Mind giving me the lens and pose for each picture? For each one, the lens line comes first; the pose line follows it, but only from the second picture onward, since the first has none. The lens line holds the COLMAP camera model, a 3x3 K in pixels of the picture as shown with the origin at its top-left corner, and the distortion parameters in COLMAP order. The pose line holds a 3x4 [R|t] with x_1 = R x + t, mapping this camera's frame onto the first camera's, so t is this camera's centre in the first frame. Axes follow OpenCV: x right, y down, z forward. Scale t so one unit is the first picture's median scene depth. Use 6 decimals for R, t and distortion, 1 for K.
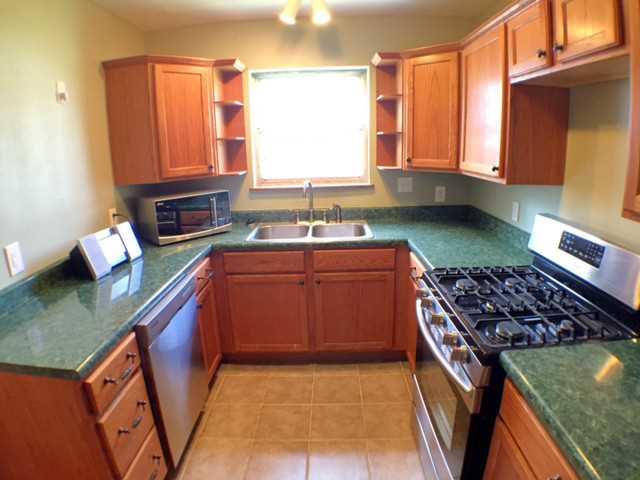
lens RADIAL K [[391.1, 0, 320.0], [0, 391.1, 240.0], [0, 0, 1]] dist [-0.162332, 0.021416]
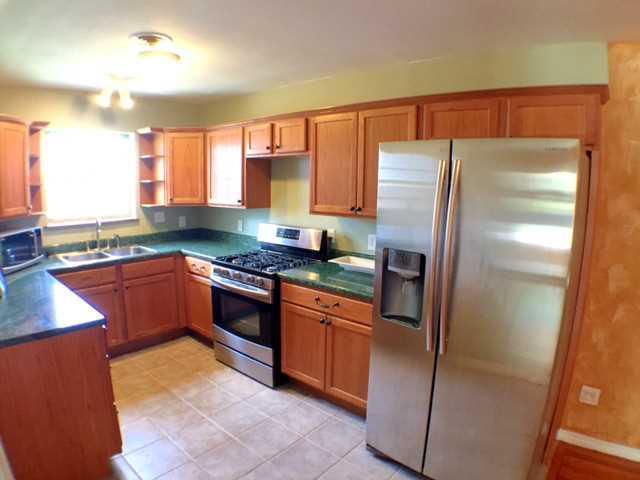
lens RADIAL K [[391.1, 0, 320.0], [0, 391.1, 240.0], [0, 0, 1]] dist [-0.162332, 0.021416]
pose [[0.637779, -0.084212, 0.765602, -0.581609], [0.164963, 0.985874, -0.028980, 0.094958], [-0.752347, 0.144779, 0.642661, -0.399292]]
